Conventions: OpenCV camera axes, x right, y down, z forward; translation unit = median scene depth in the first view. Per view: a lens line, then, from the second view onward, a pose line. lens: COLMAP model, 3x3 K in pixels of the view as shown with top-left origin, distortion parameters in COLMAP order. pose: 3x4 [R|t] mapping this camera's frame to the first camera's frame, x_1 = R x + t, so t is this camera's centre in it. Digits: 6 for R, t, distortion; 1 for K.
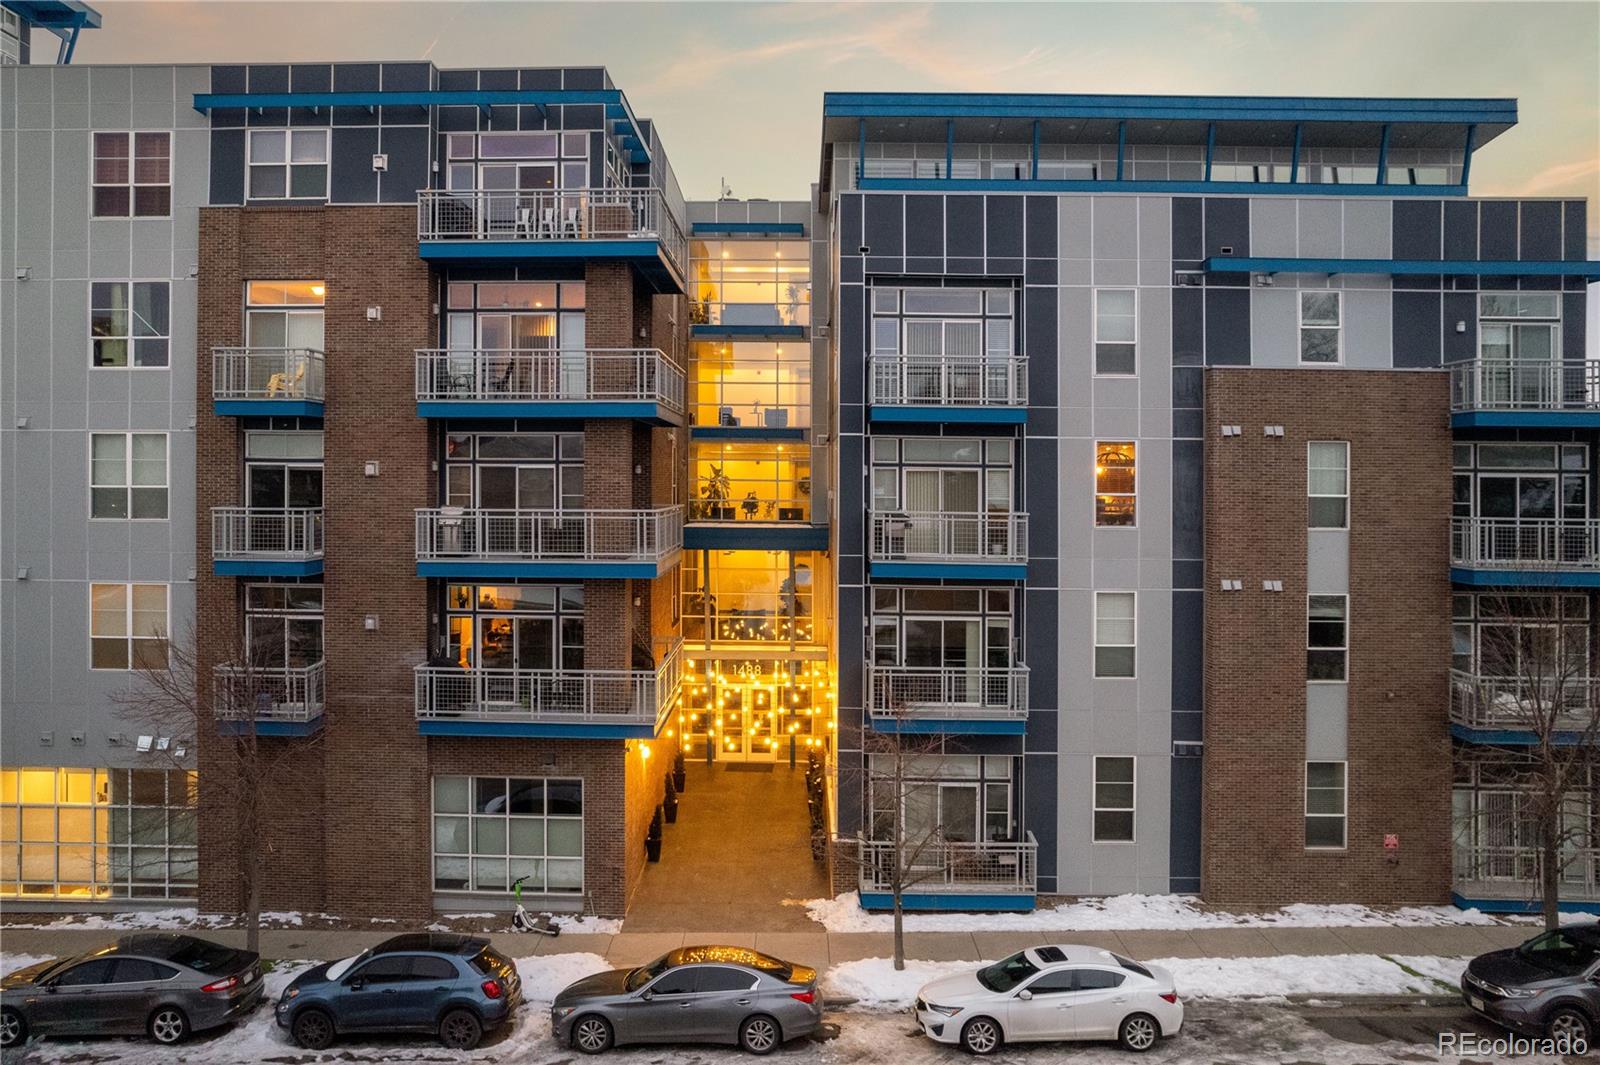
lens RADIAL K [[1019.7, 0, 801.0], [0, 1019.7, 527.6], [0, 0, 1]] dist [-0.037524, 0.017984]
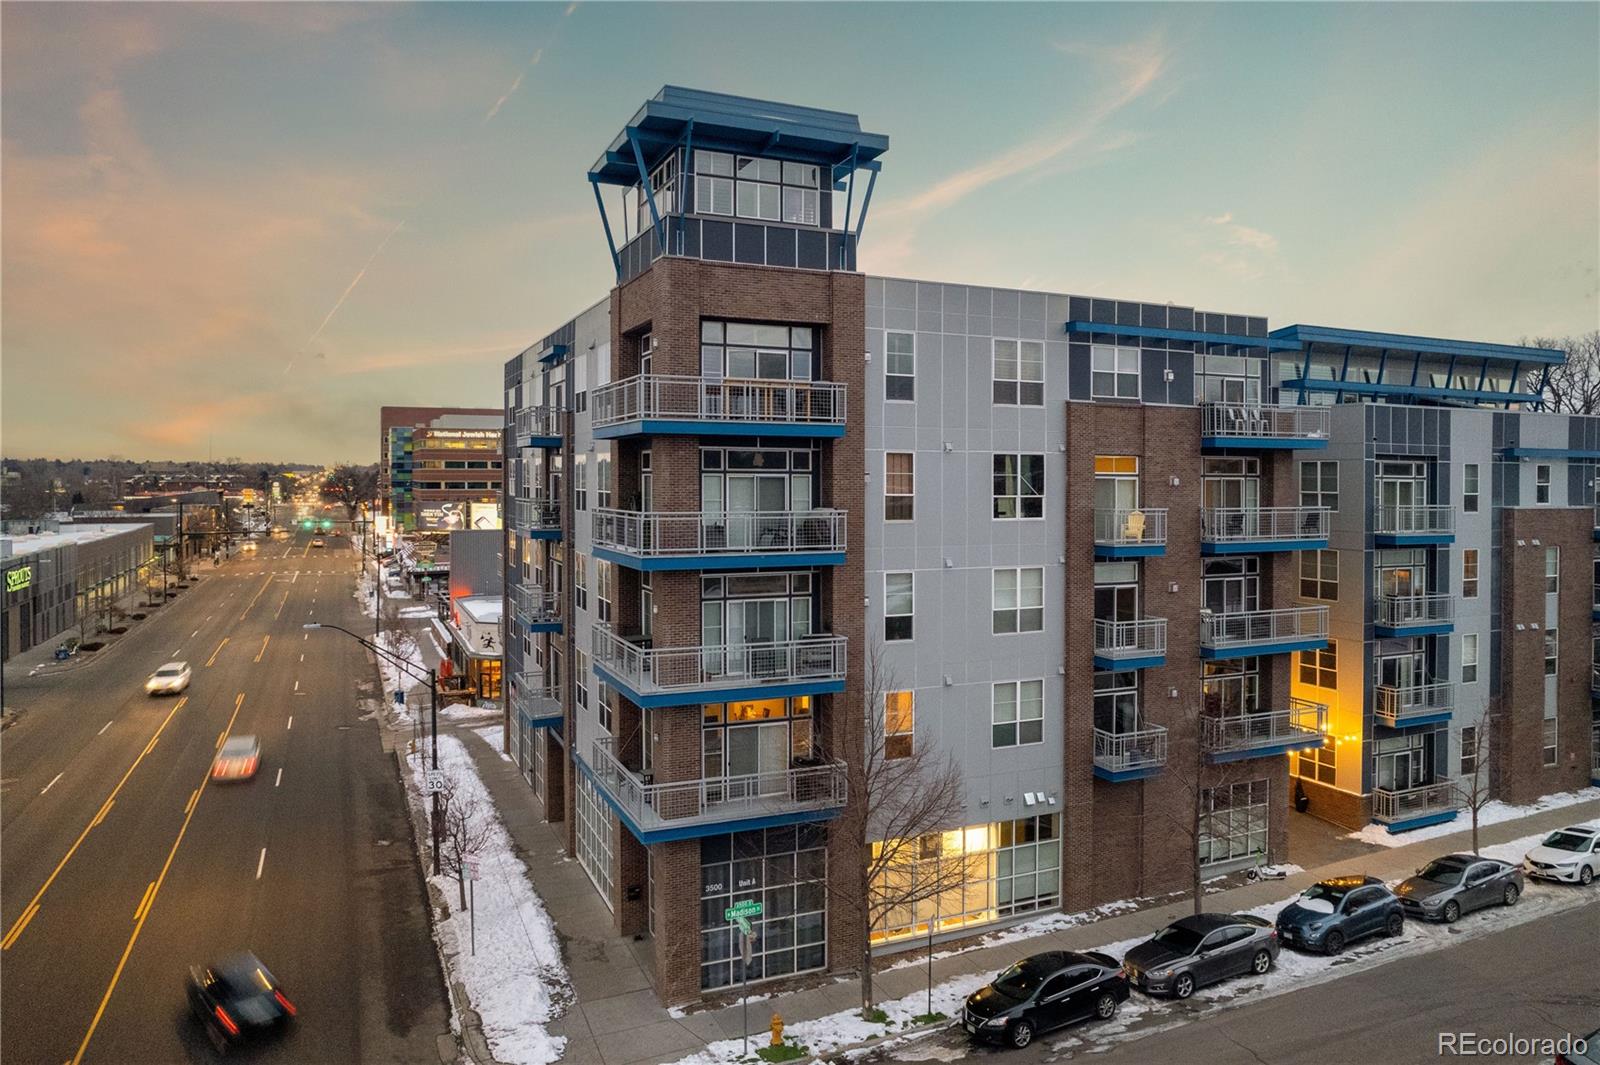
lens RADIAL K [[1019.7, 0, 802.7], [0, 1019.7, 522.5], [0, 0, 1]] dist [-0.037524, 0.017984]
pose [[0.907287, -0.021270, 0.419973, -1.496310], [0.014741, 0.999715, 0.018785, -0.184605], [-0.420253, -0.010853, 0.907342, -0.099741]]
